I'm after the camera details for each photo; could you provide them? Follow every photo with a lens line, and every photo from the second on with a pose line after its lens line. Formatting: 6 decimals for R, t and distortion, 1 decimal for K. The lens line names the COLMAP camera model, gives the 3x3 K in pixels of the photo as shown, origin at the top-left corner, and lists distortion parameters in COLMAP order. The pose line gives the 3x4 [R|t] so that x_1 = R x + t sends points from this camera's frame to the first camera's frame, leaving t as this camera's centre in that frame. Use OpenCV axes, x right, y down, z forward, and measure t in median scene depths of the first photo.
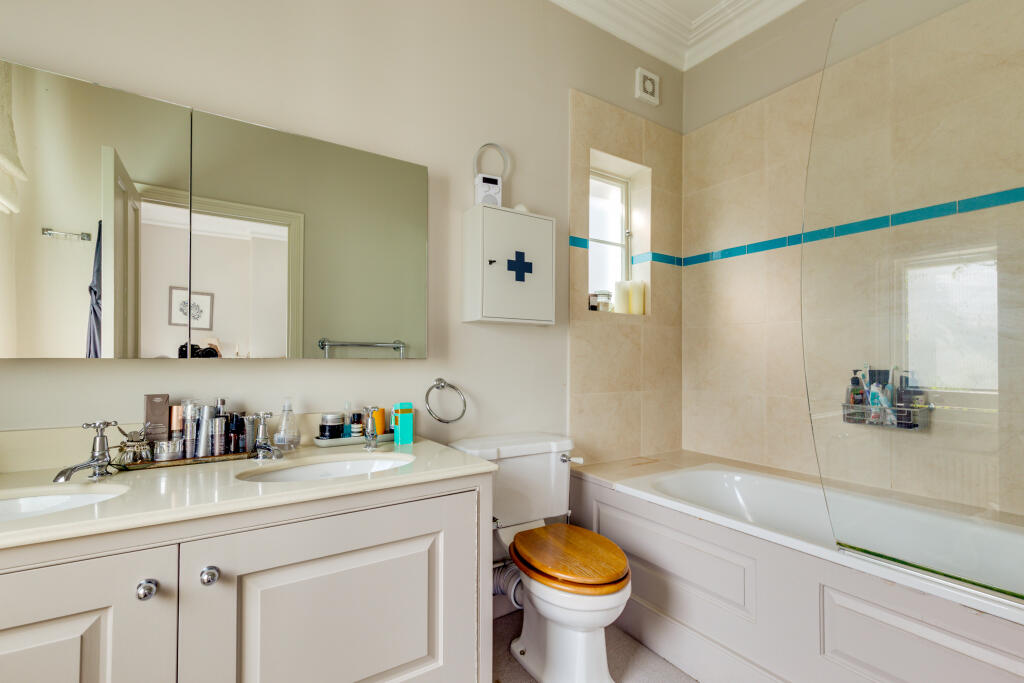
lens RADIAL K [[468.7, 0, 509.7], [0, 468.7, 347.3], [0, 0, 1]] dist [0.001409, 0.001378]
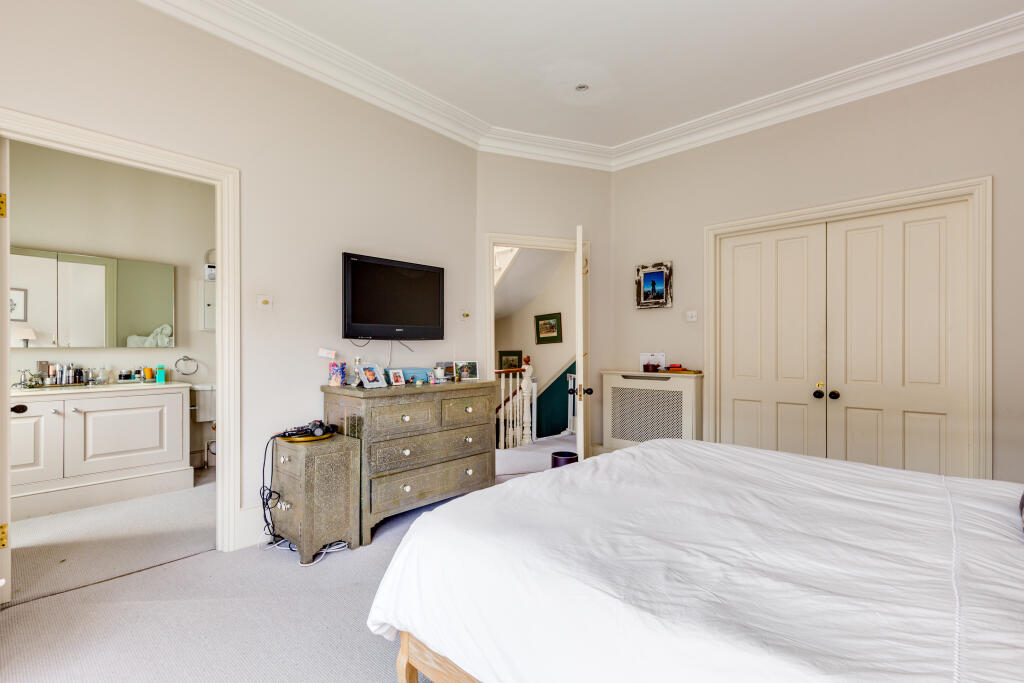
lens RADIAL K [[468.7, 0, 516.0], [0, 468.7, 342.4], [0, 0, 1]] dist [0.001409, 0.001378]
pose [[0.964700, -0.002261, 0.263343, 1.084059], [-0.001918, 0.999876, 0.015610, -0.049212], [-0.263345, -0.015564, 0.964576, -2.176790]]
